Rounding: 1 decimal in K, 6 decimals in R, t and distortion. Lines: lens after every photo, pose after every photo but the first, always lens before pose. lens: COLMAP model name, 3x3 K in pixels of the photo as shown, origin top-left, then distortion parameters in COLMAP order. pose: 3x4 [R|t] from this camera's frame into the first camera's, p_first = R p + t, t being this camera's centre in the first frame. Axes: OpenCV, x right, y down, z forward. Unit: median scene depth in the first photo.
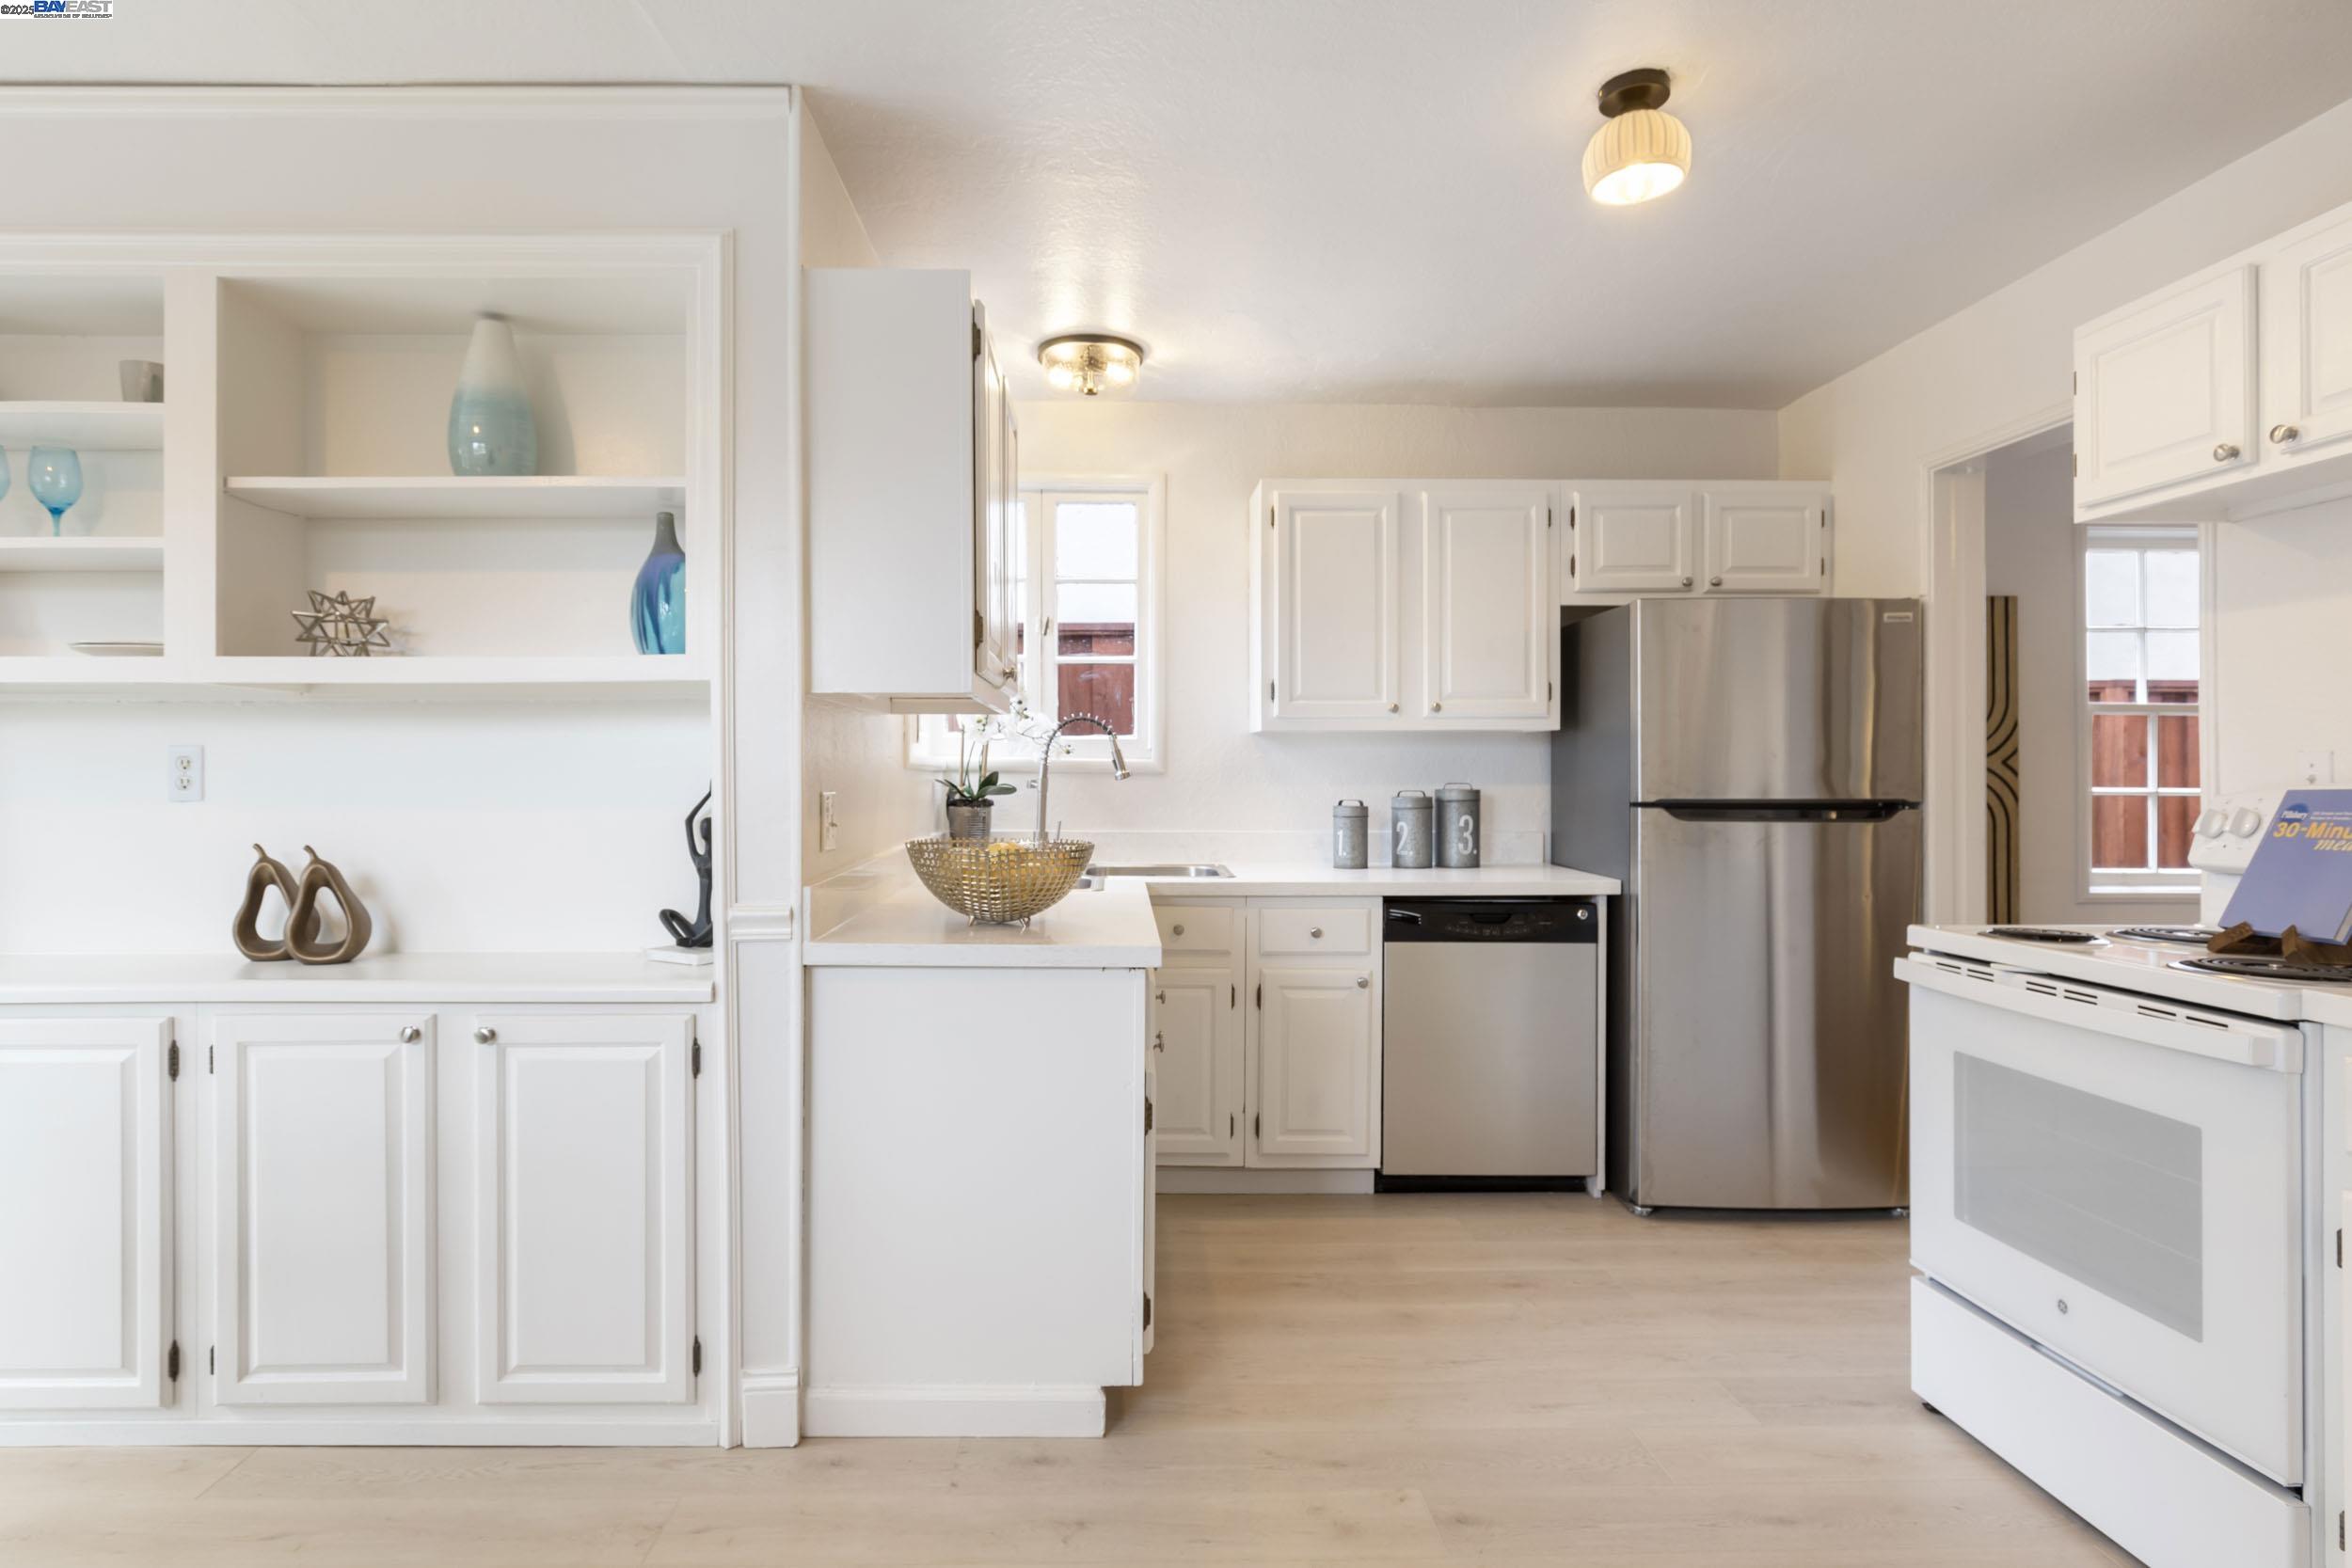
lens RADIAL K [[1221.4, 0, 1163.6], [0, 1221.4, 794.1], [0, 0, 1]] dist [-0.012433, -0.000946]
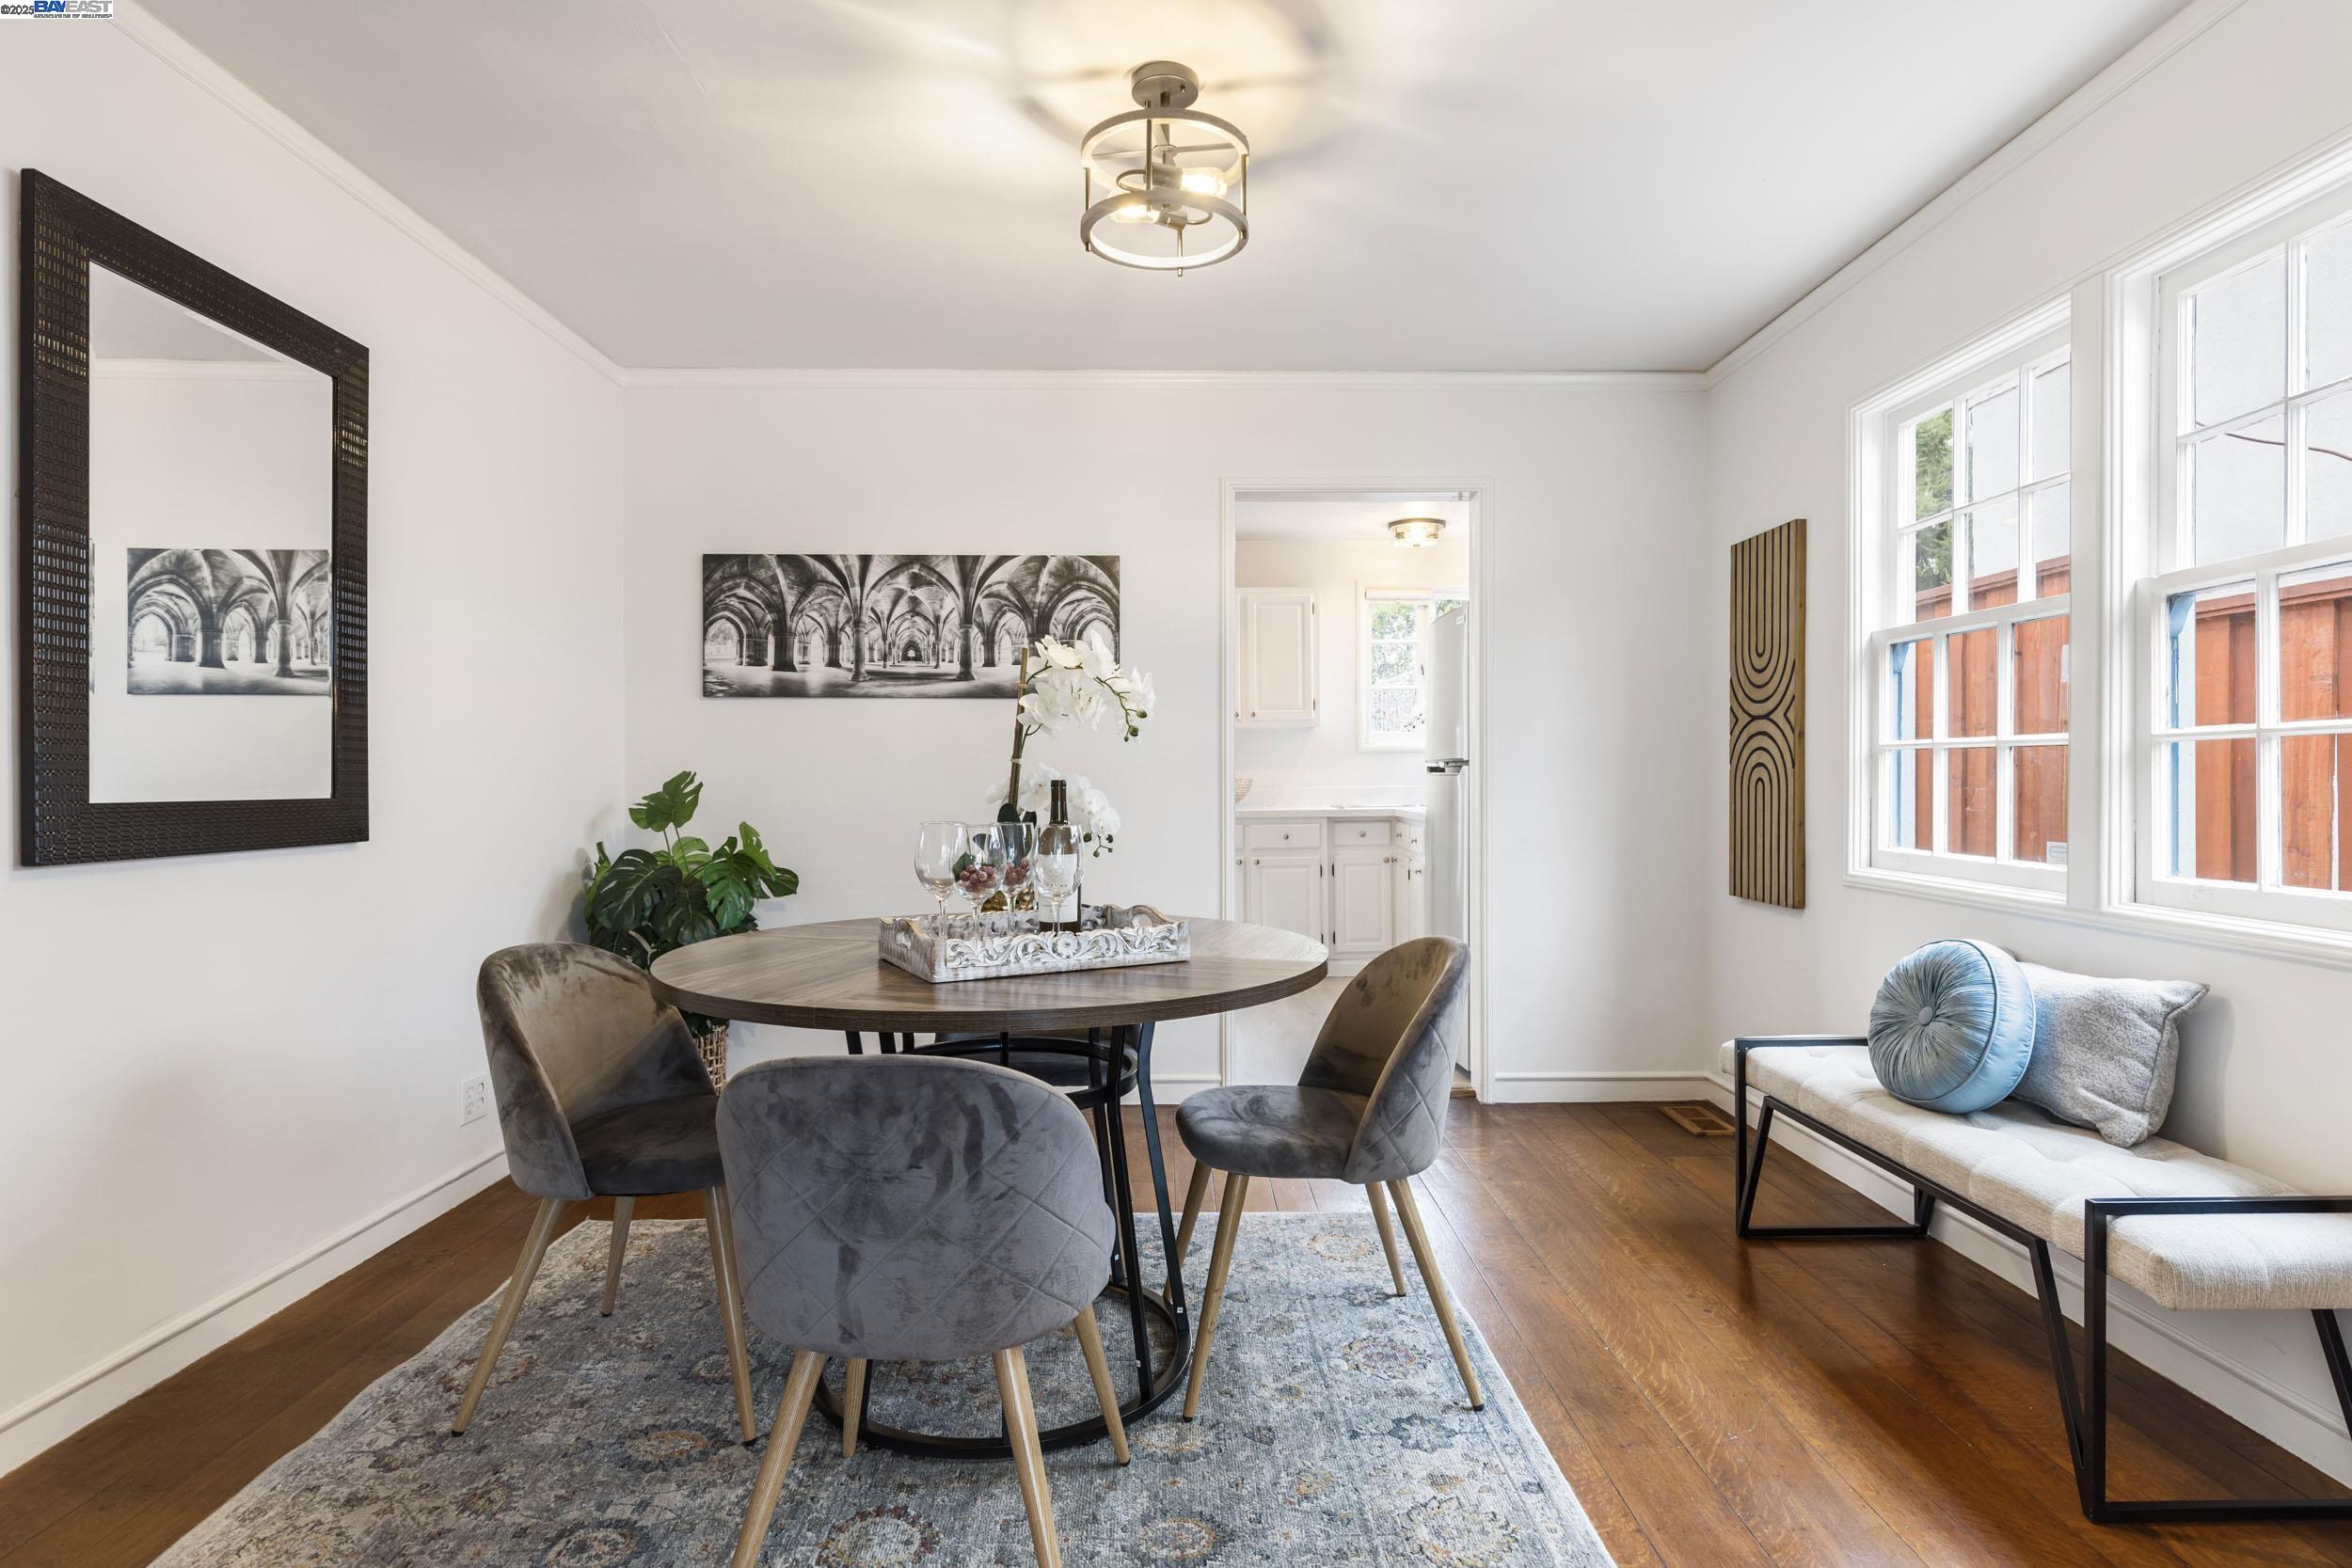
lens RADIAL K [[1221.4, 0, 1161.8], [0, 1221.4, 779.7], [0, 0, 1]] dist [-0.012433, -0.000946]
pose [[0.001442, -0.000637, -0.999999, 1.715615], [0.009817, 0.999952, -0.000623, 0.016699], [0.999951, -0.009816, 0.001449, 0.629246]]
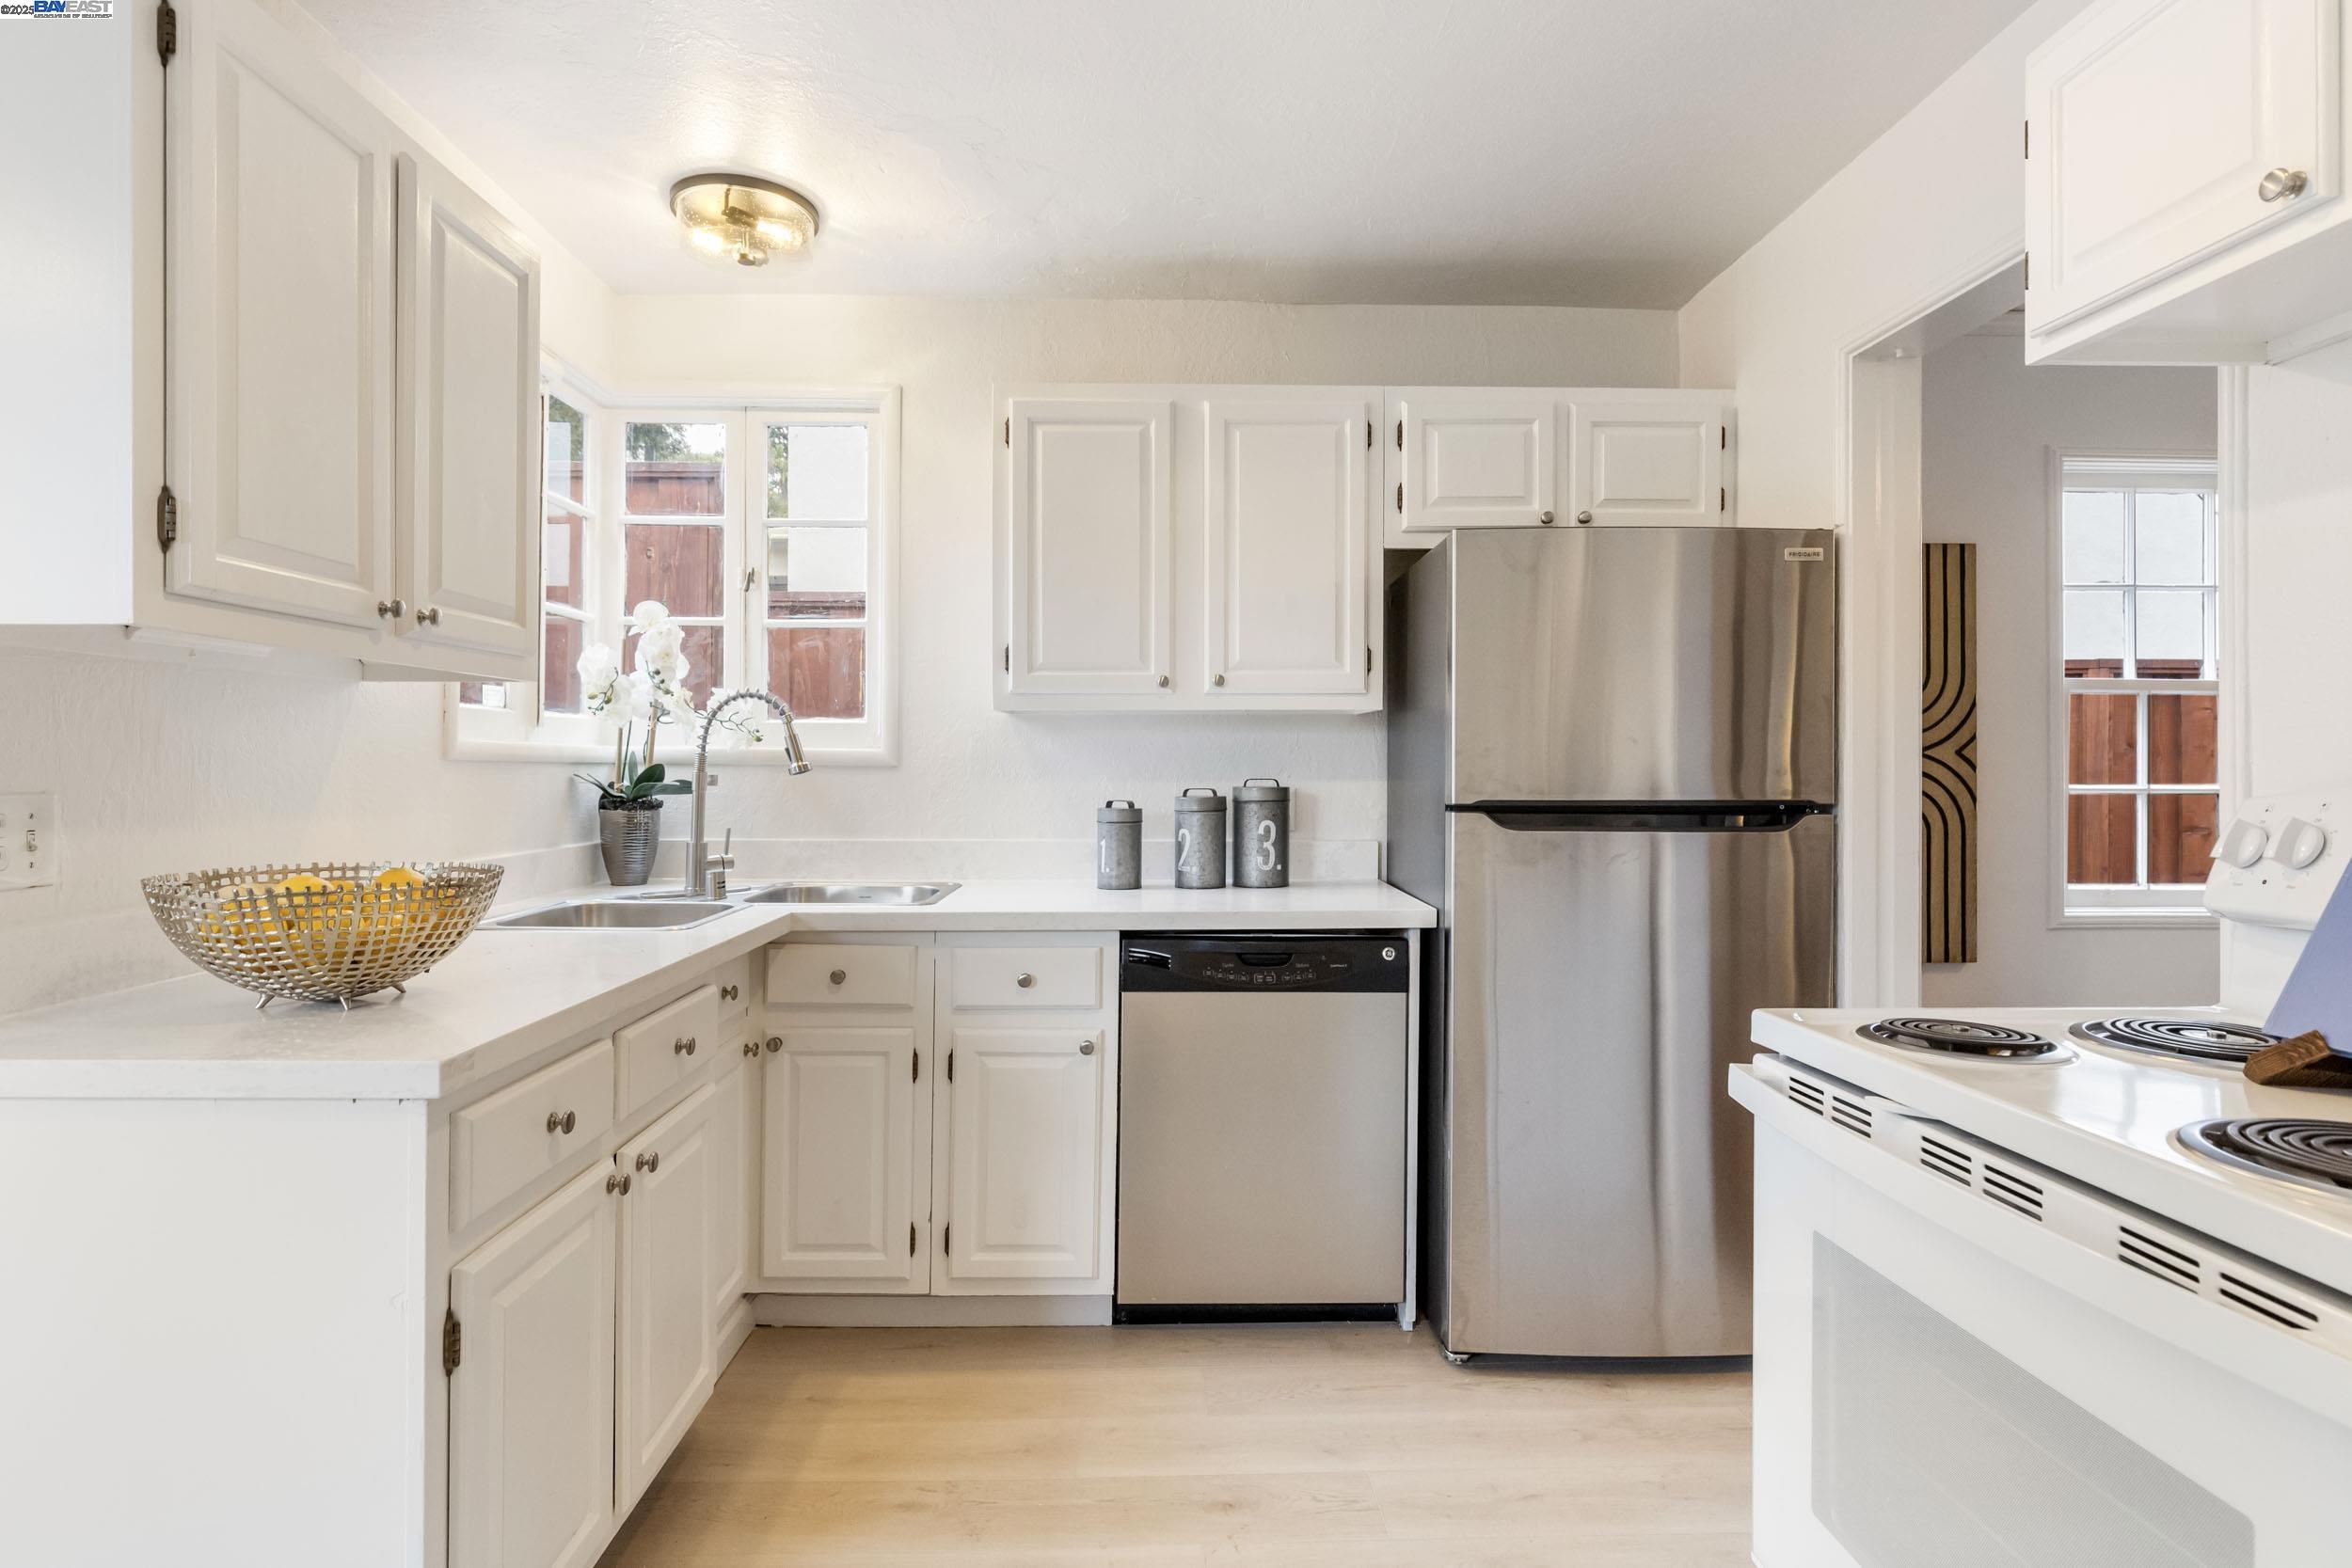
lens RADIAL K [[1221.4, 0, 1177.1], [0, 1221.4, 798.0], [0, 0, 1]] dist [-0.012433, -0.000946]
pose [[0.999905, -0.000216, 0.013786, 0.187855], [0.000129, 0.999980, 0.006309, -0.001821], [-0.013787, -0.006307, 0.999885, 0.233469]]
